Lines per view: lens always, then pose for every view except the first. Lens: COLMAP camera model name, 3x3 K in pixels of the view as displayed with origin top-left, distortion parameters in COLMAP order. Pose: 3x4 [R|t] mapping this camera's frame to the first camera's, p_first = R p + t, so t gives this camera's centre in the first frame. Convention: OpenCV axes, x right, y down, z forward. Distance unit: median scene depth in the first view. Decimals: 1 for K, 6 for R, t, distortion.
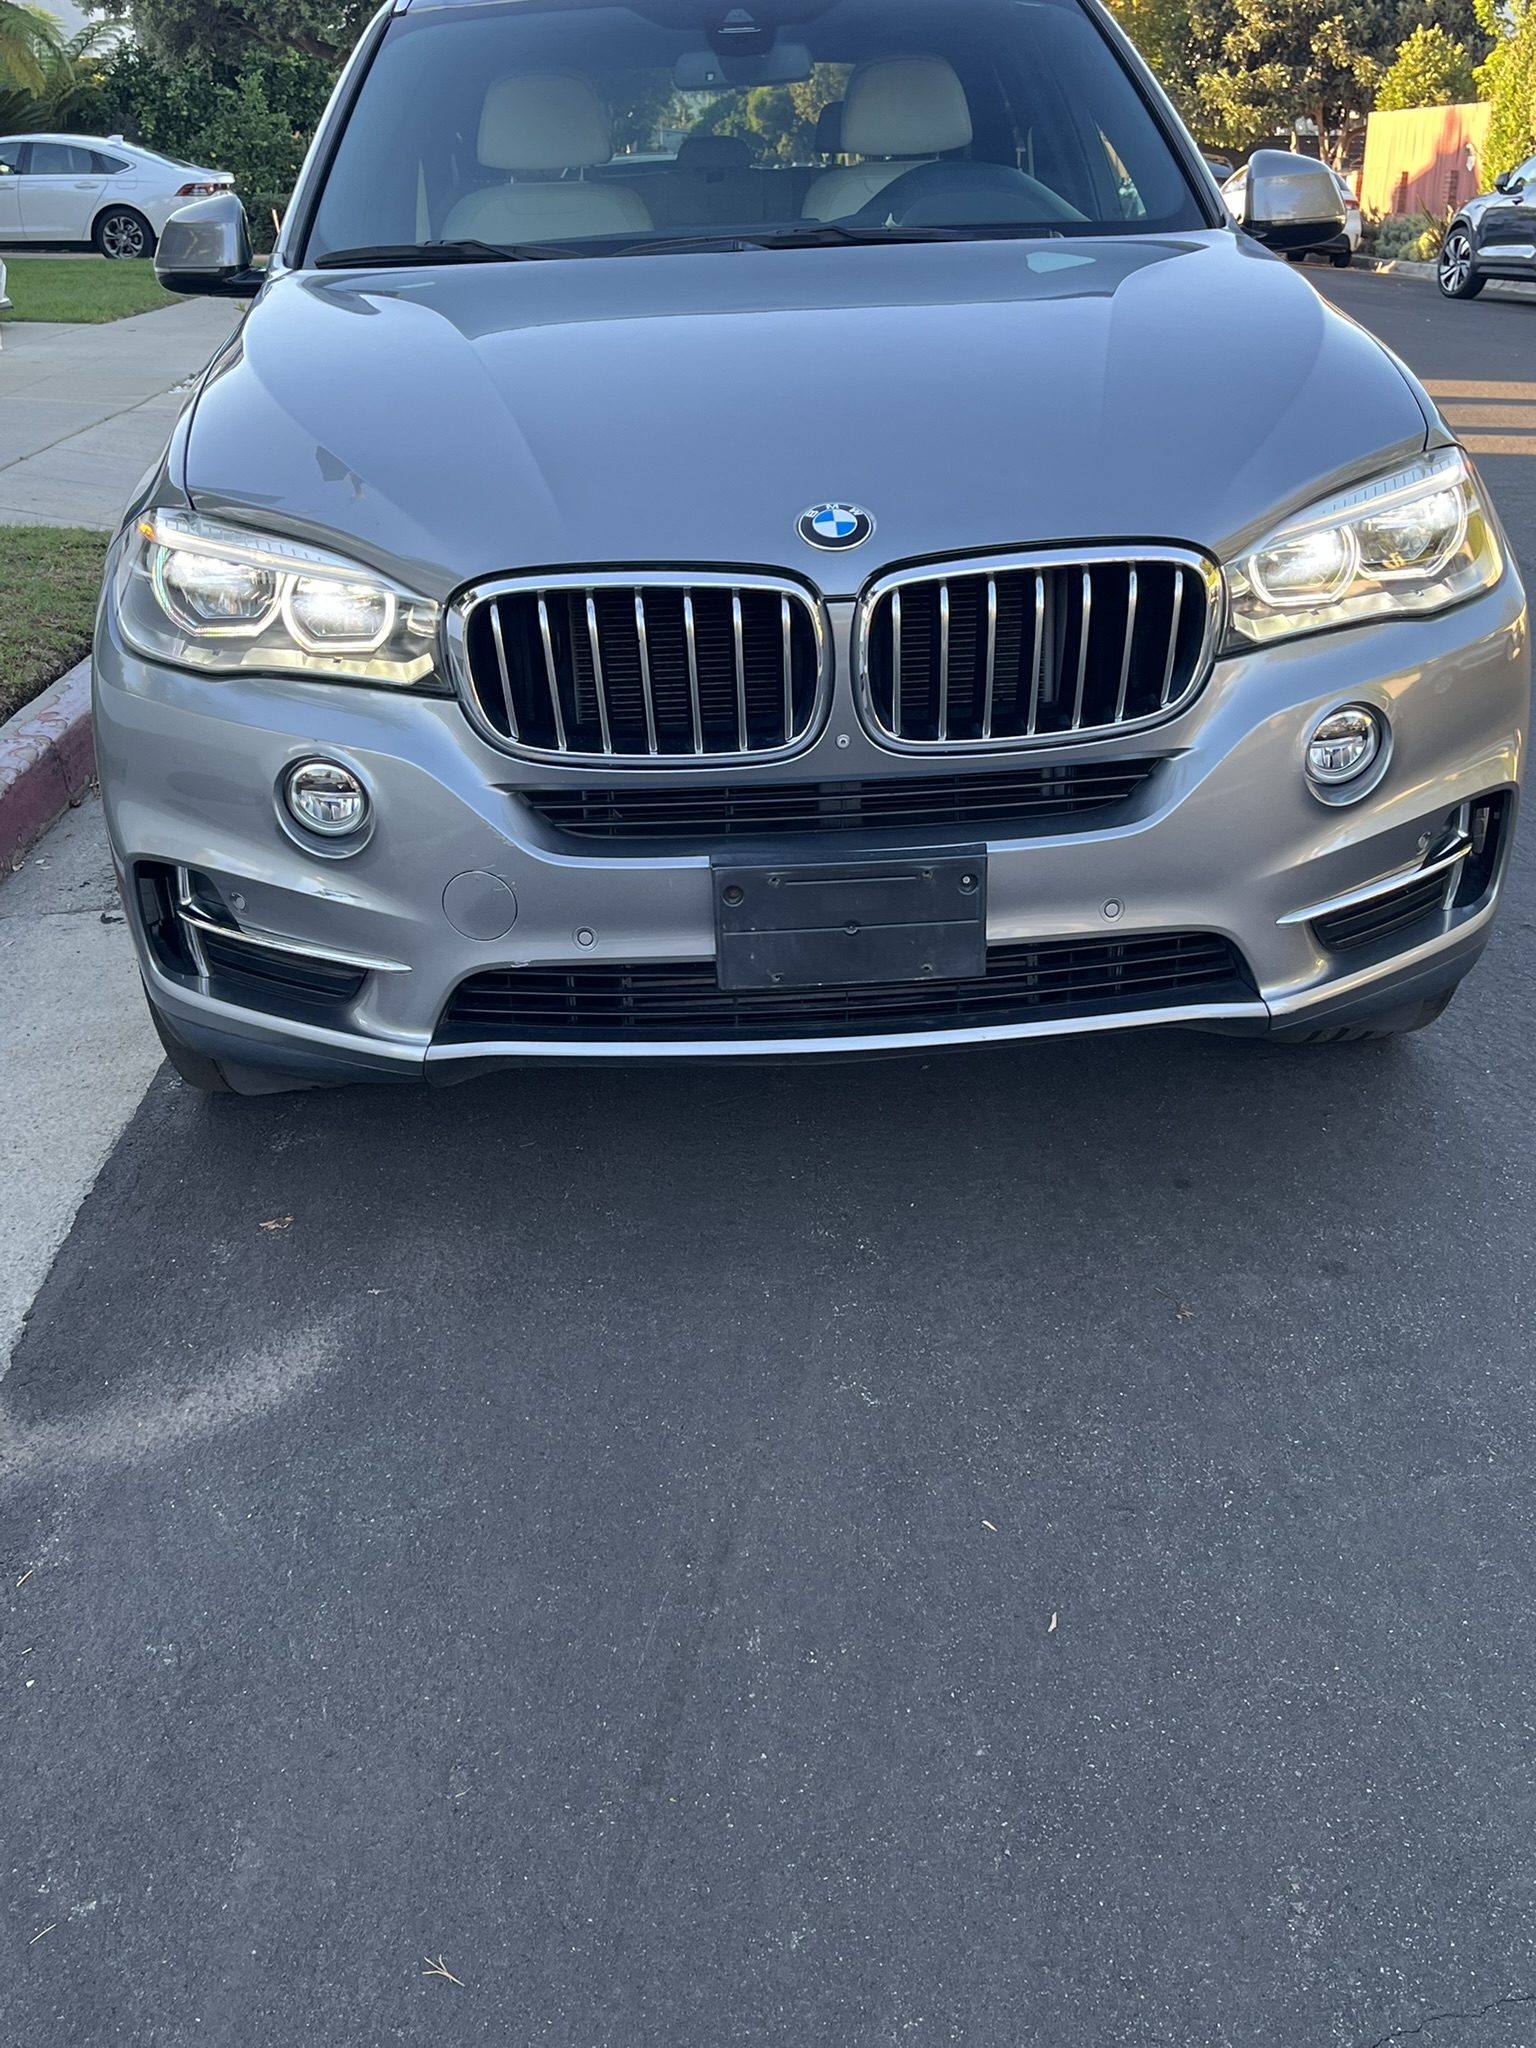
lens RADIAL K [[2176.6, 0, 728.6], [0, 2176.6, 1037.0], [0, 0, 1]] dist [0.026969, 0.000000]
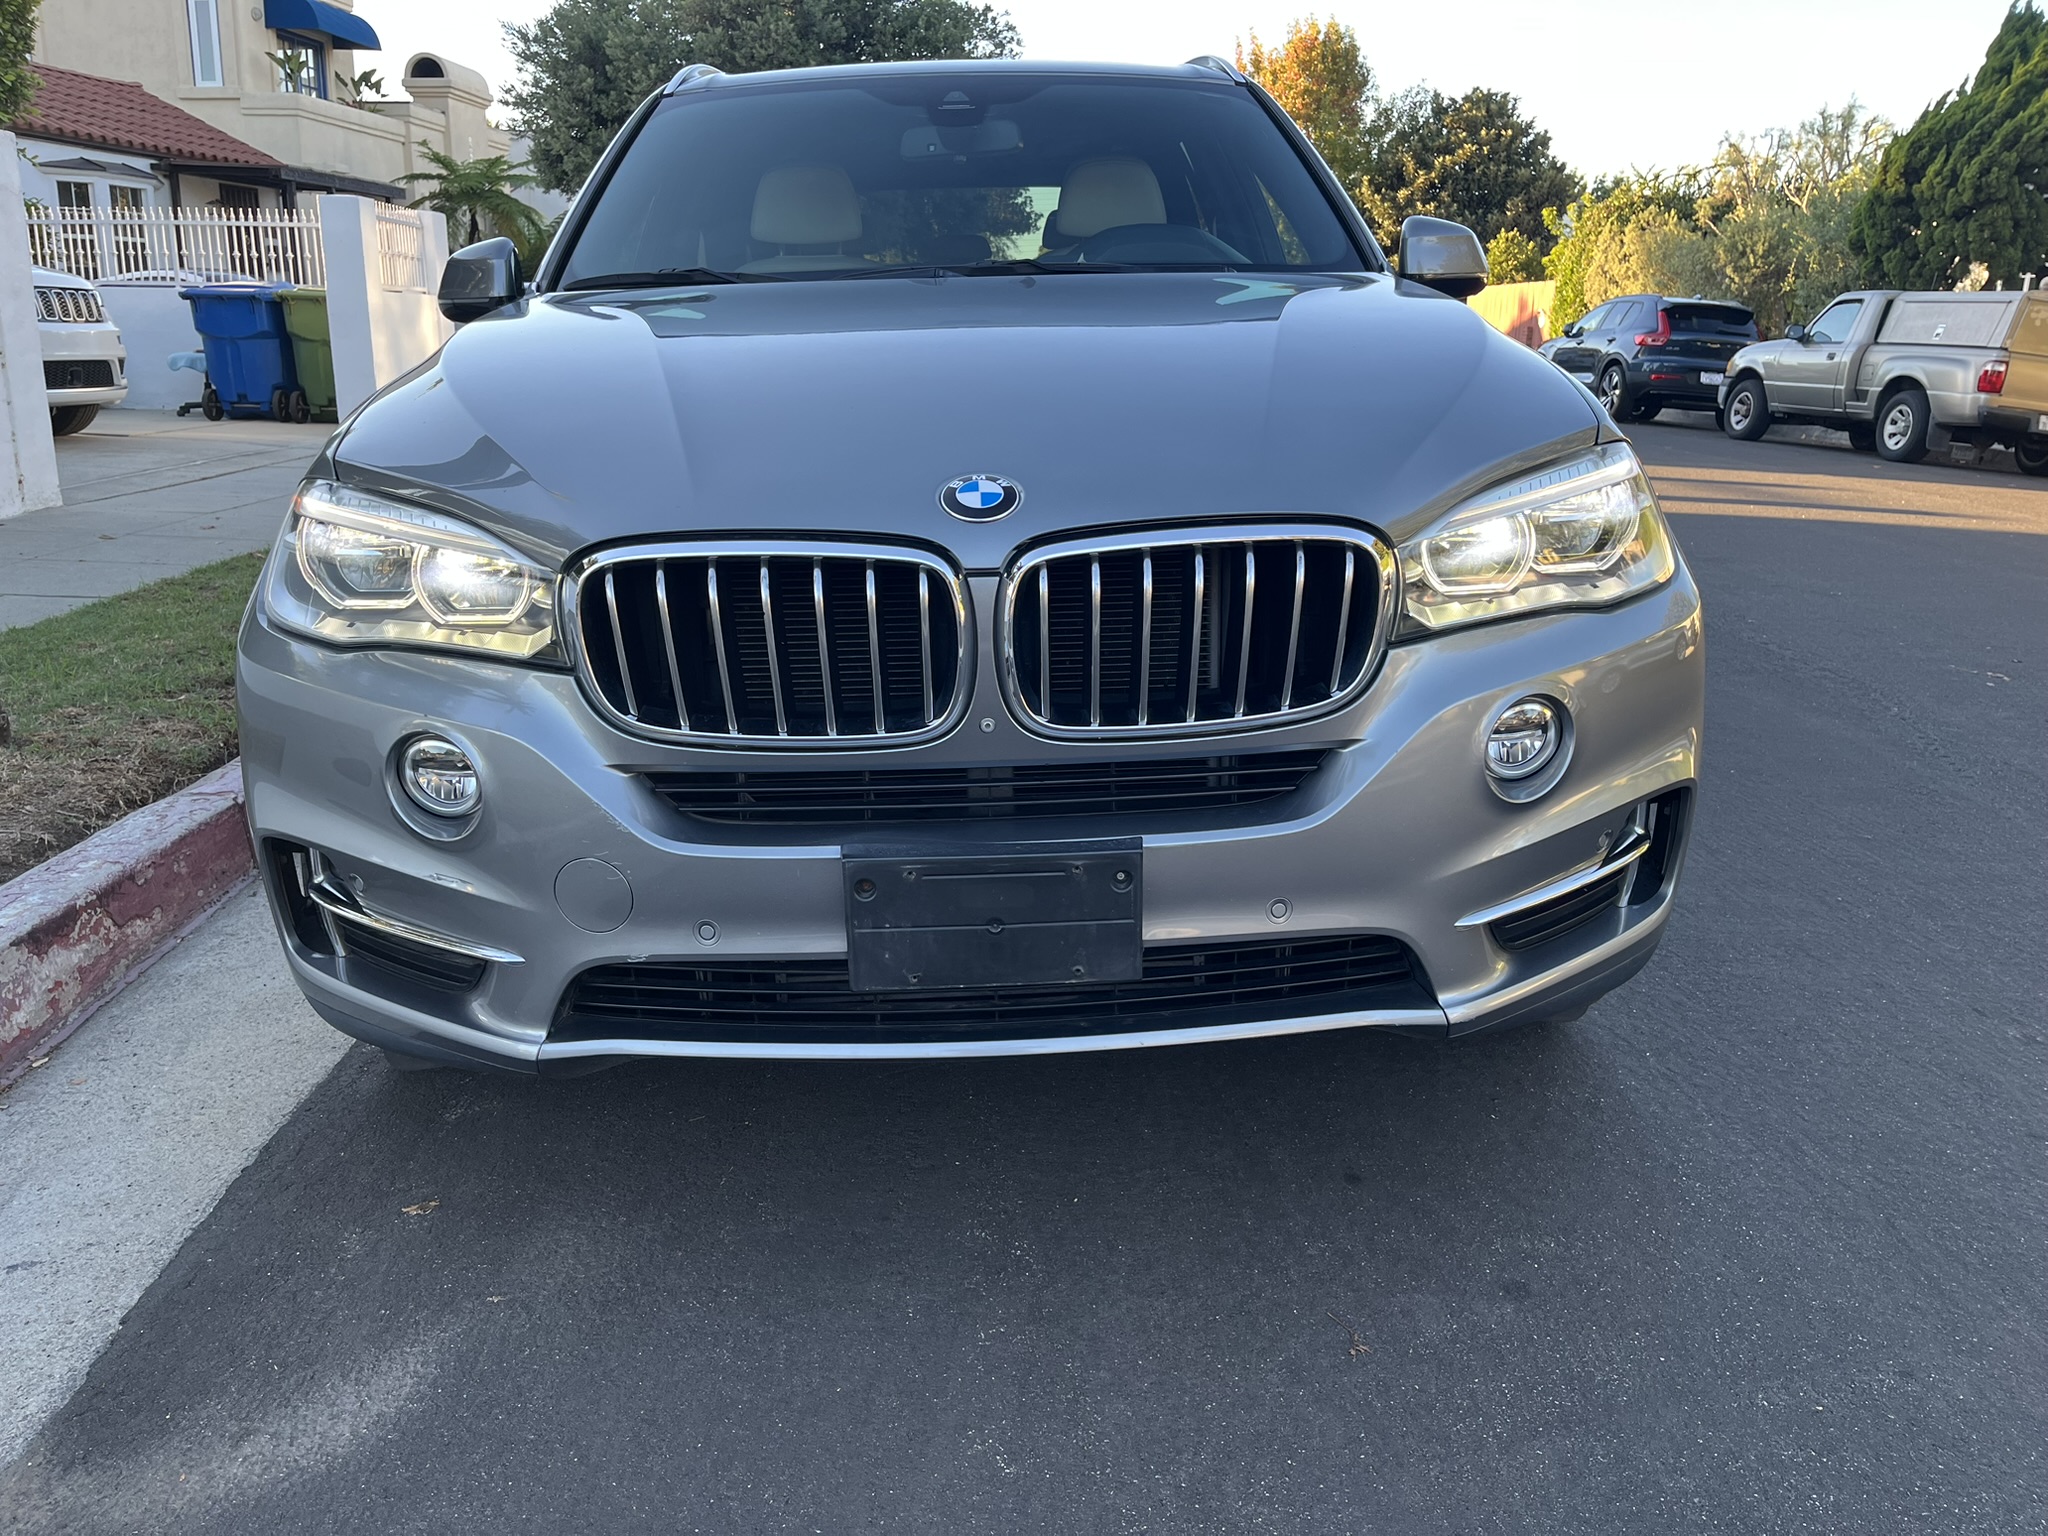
lens RADIAL K [[1559.2, 0, 1019.6], [0, 1559.2, 777.9], [0, 0, 1]] dist [0.049266, -0.073792]
pose [[0.999855, 0.016693, 0.003405, 0.062562], [-0.016280, 0.995081, -0.097719, -0.047877], [-0.005019, 0.097650, 0.995208, 0.333171]]
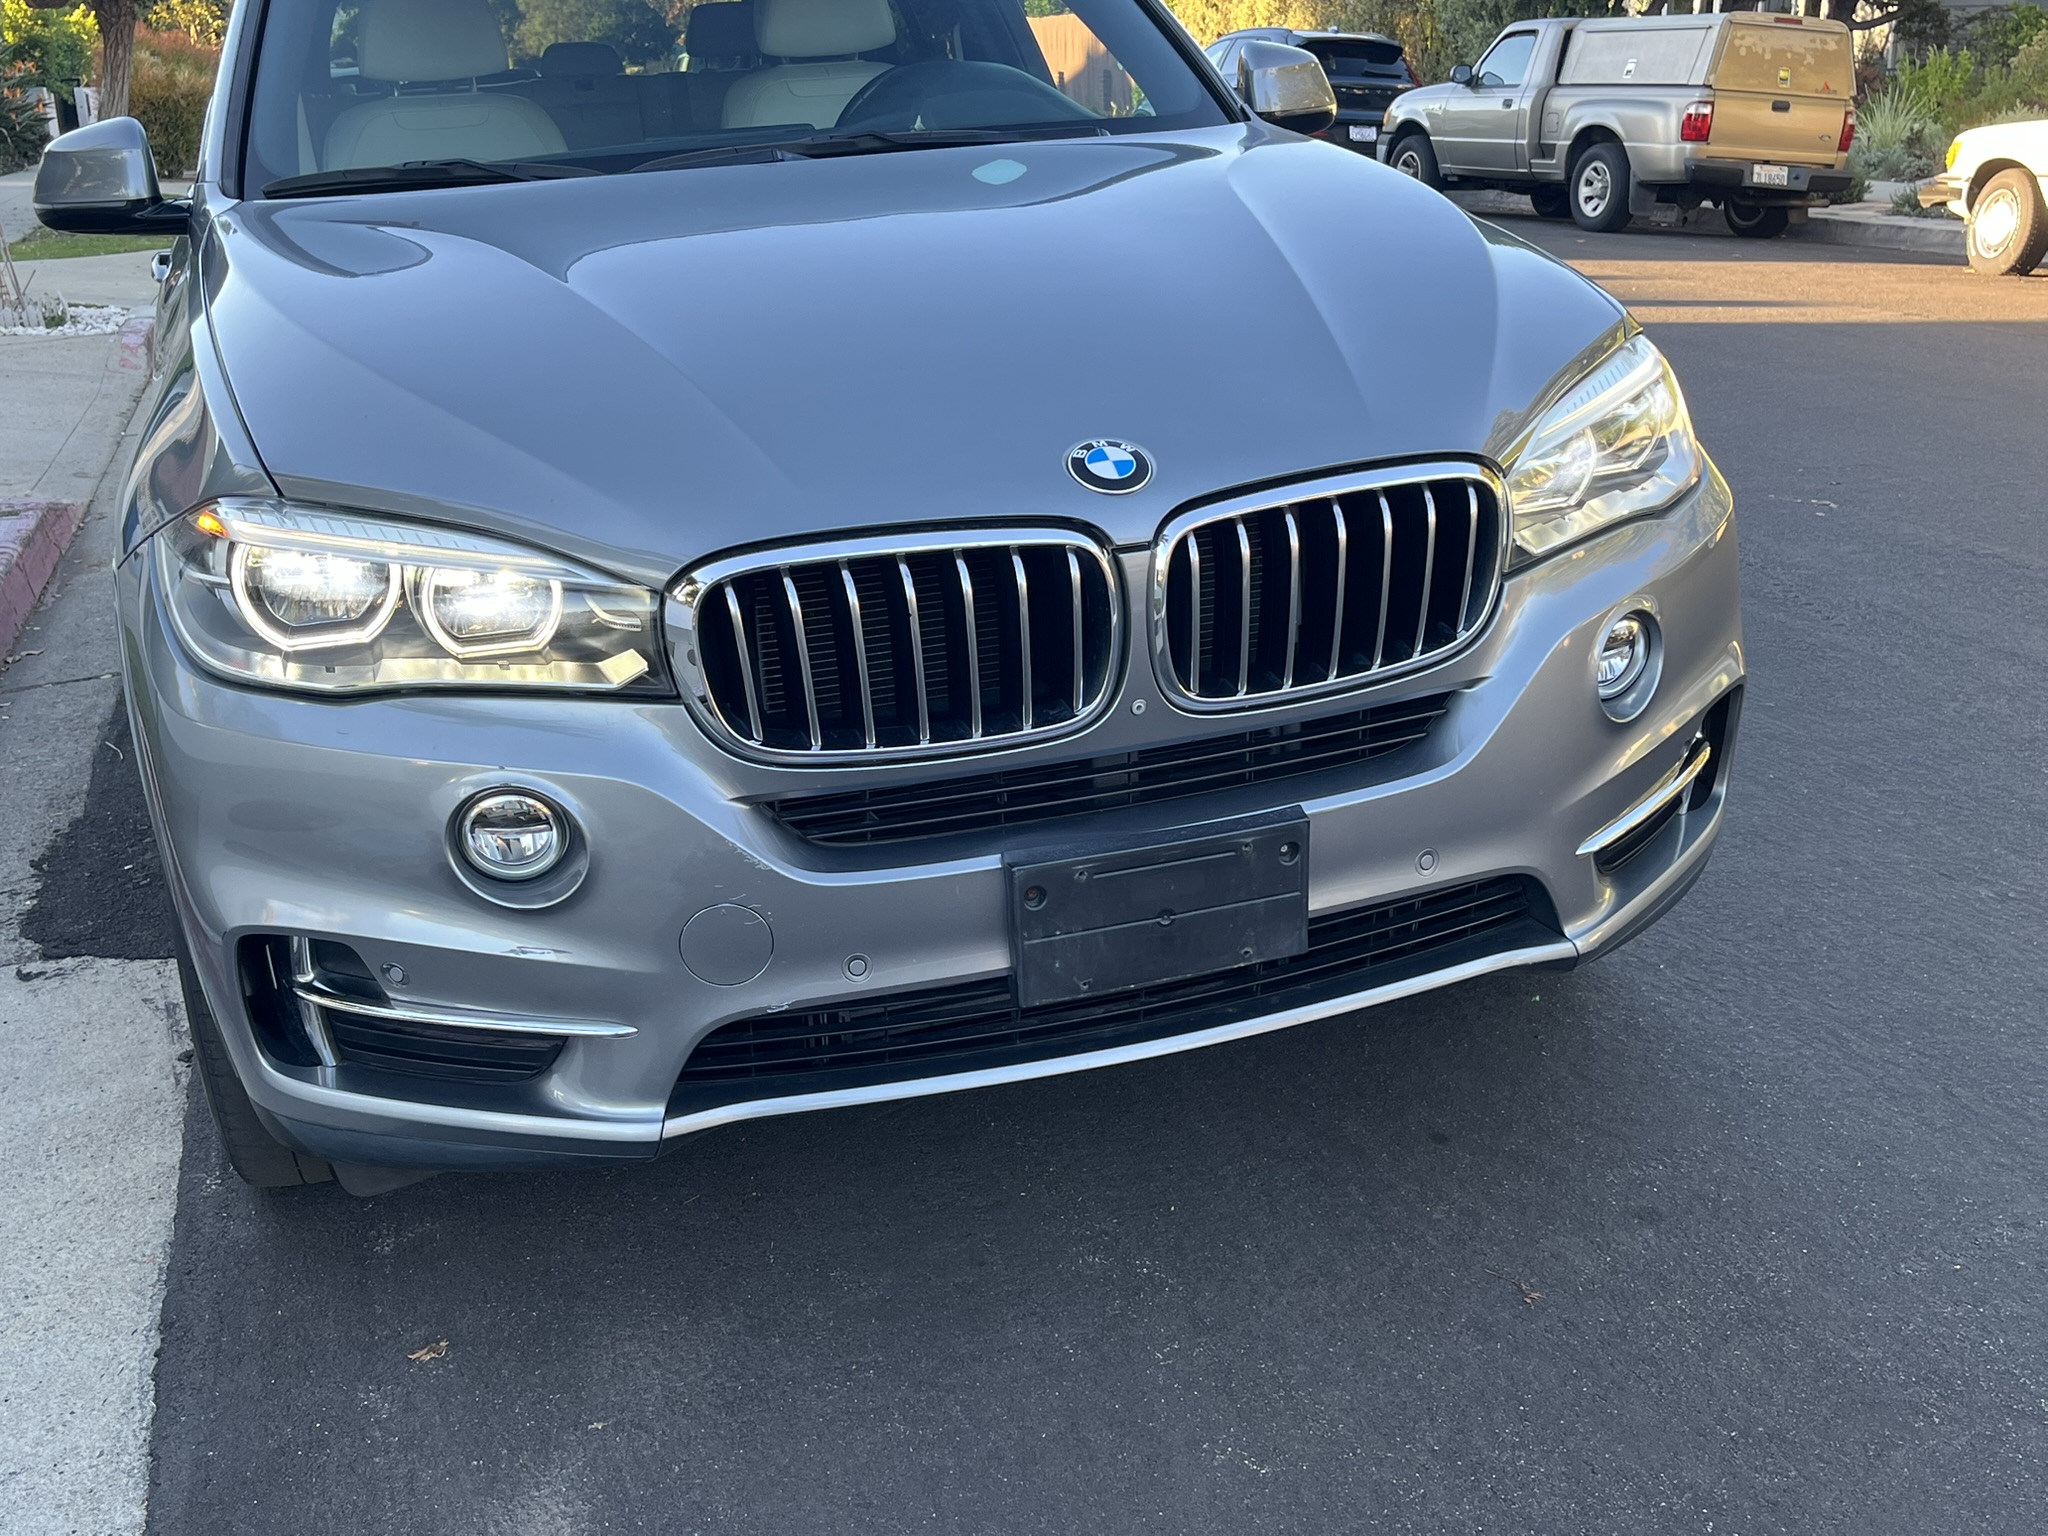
lens RADIAL K [[2176.6, 0, 1009.3], [0, 2176.6, 787.4], [0, 0, 1]] dist [0.026969, 0.000000]
pose [[0.962888, -0.105488, 0.248434, -0.209806], [0.121027, 0.991484, -0.048081, -0.066879], [-0.241247, 0.076364, 0.967455, 0.171038]]
